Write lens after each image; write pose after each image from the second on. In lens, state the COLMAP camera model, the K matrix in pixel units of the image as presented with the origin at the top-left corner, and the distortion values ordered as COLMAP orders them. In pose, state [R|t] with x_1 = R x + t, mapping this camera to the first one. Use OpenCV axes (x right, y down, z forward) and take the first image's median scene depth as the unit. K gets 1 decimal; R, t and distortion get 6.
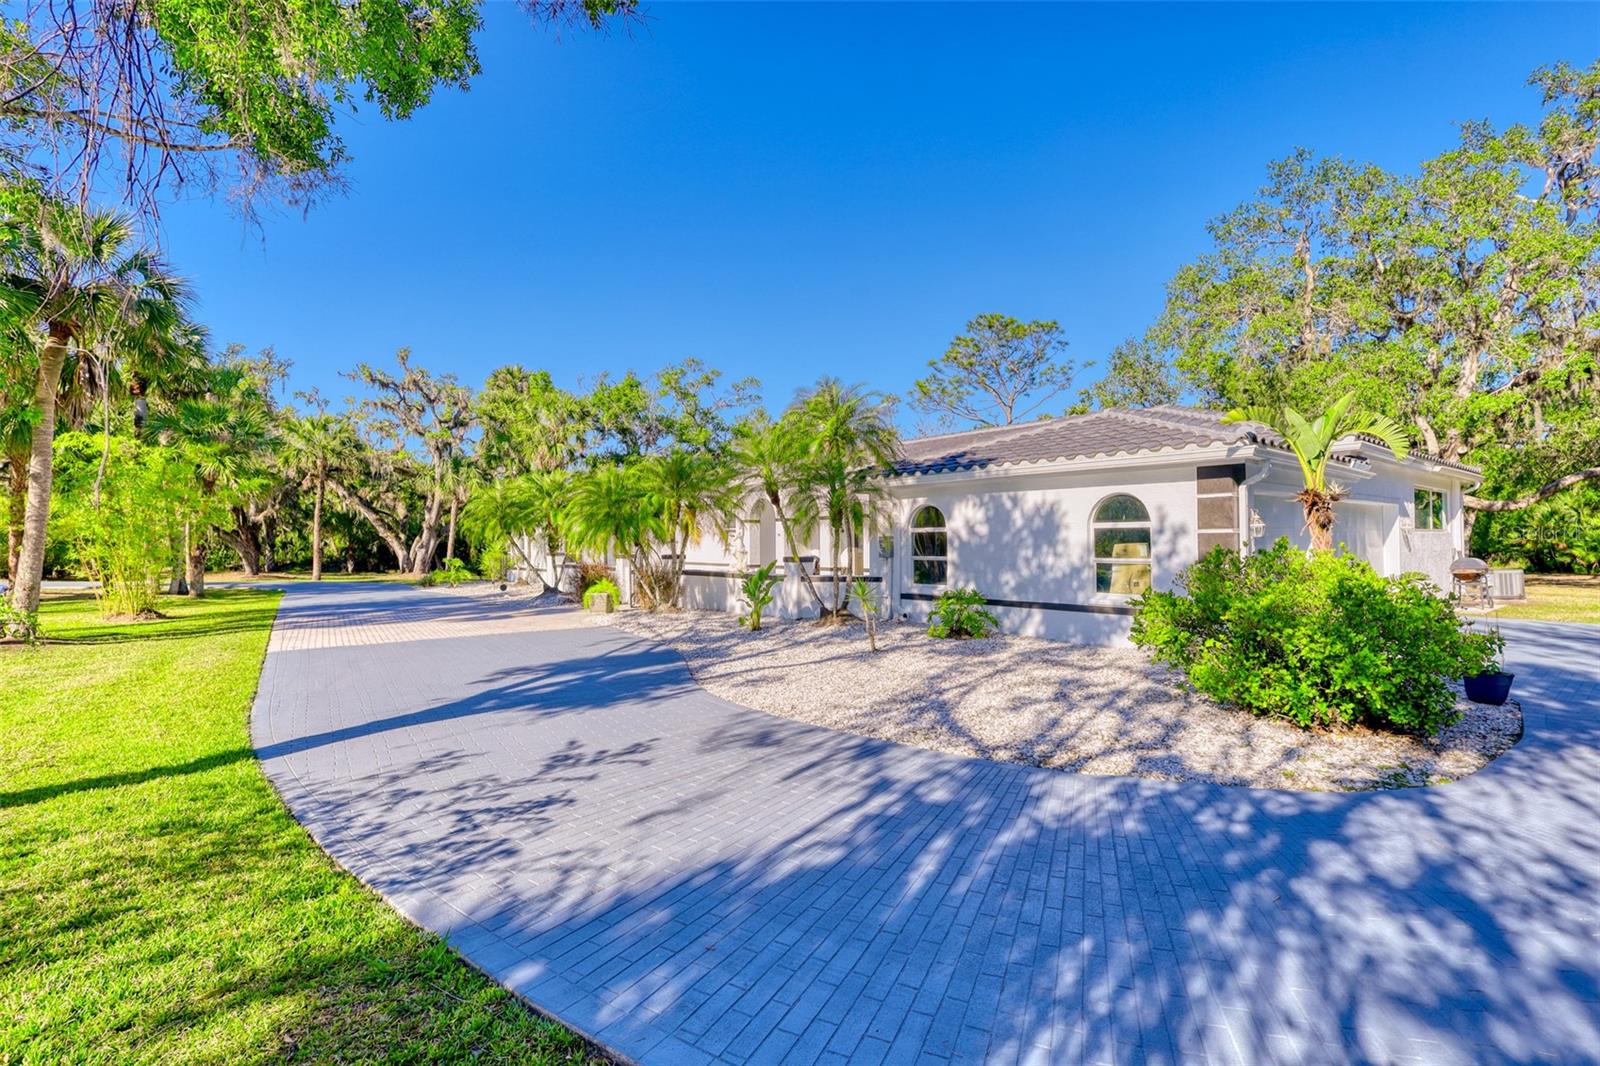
lens RADIAL K [[750.4, 0, 805.9], [0, 750.4, 525.0], [0, 0, 1]] dist [-0.000826, -0.000480]
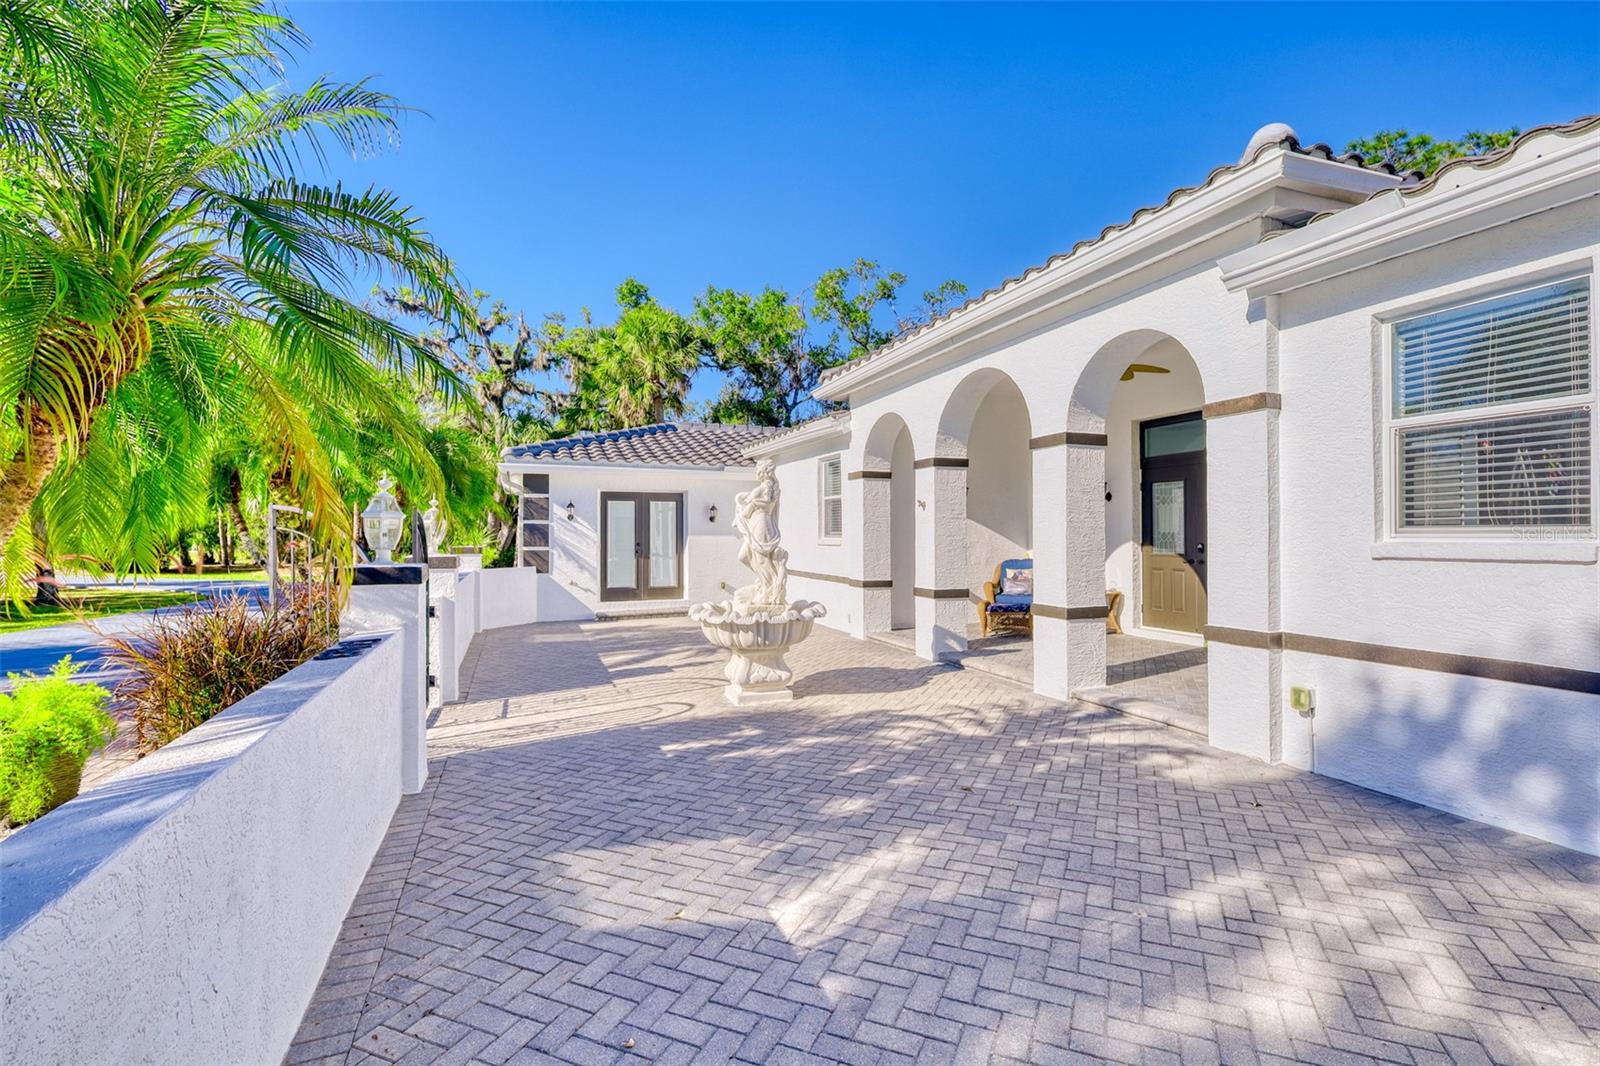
lens RADIAL K [[750.4, 0, 792.8], [0, 750.4, 523.7], [0, 0, 1]] dist [-0.000826, -0.000480]
pose [[0.943171, -0.001358, -0.332306, 0.028477], [0.004062, 0.999964, 0.007443, 0.022238], [0.332284, -0.008370, 0.943142, 0.705200]]
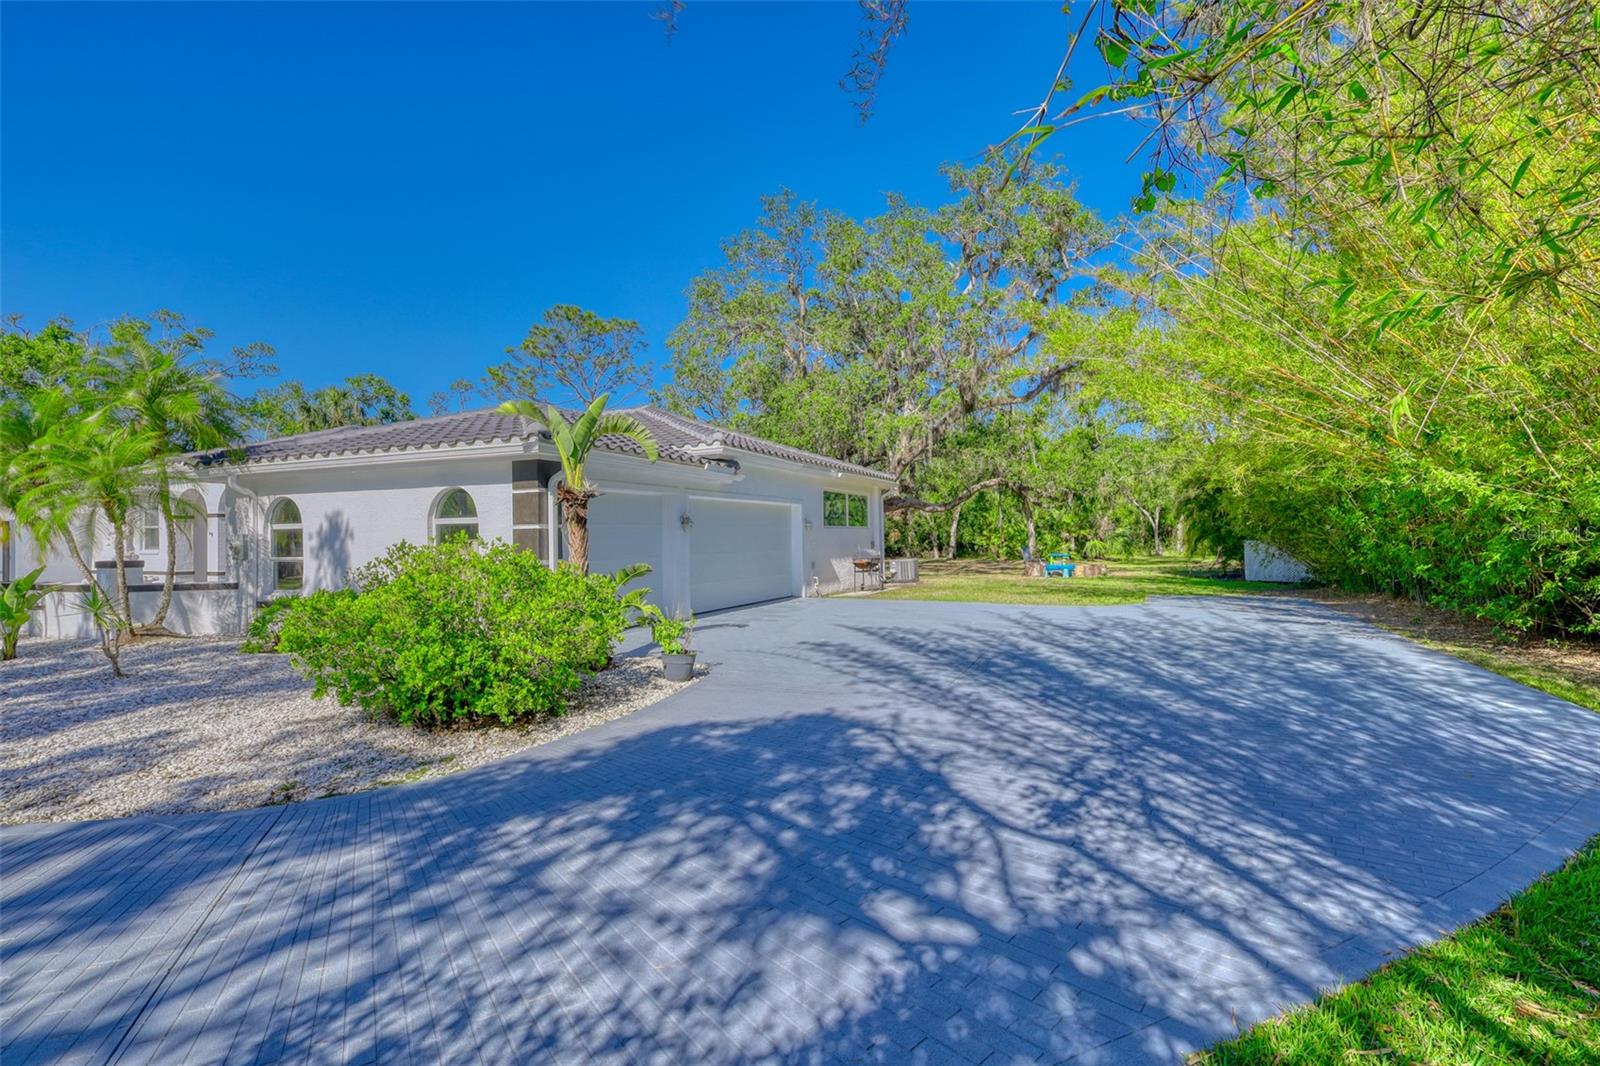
lens RADIAL K [[750.4, 0, 813.8], [0, 750.4, 527.3], [0, 0, 1]] dist [-0.000826, -0.000480]
pose [[0.889883, -0.001040, 0.456187, 0.194240], [-0.001489, 0.999985, 0.005185, 0.001442], [-0.456186, -0.005294, 0.889869, -0.027303]]
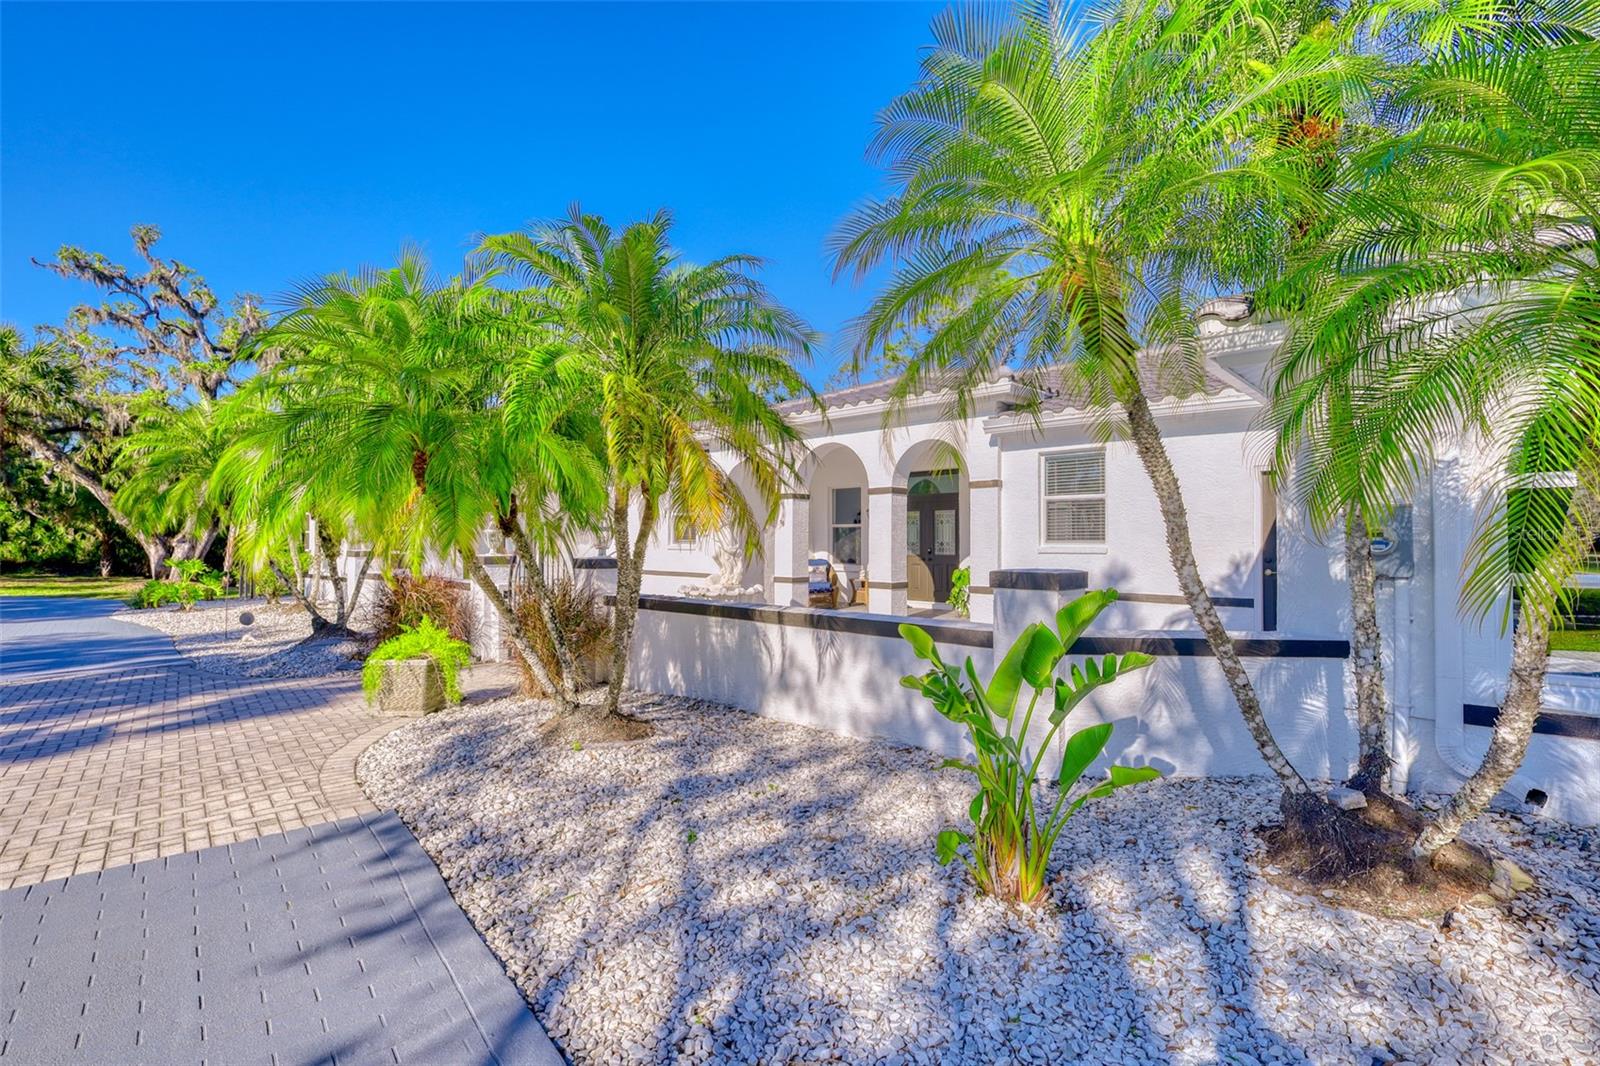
lens RADIAL K [[750.4, 0, 807.4], [0, 750.4, 532.1], [0, 0, 1]] dist [-0.000826, -0.000480]
pose [[0.991361, 0.011023, 0.130698, -0.102123], [-0.012015, 0.999905, 0.006801, 0.018341], [-0.130610, -0.008312, 0.991399, 0.486086]]
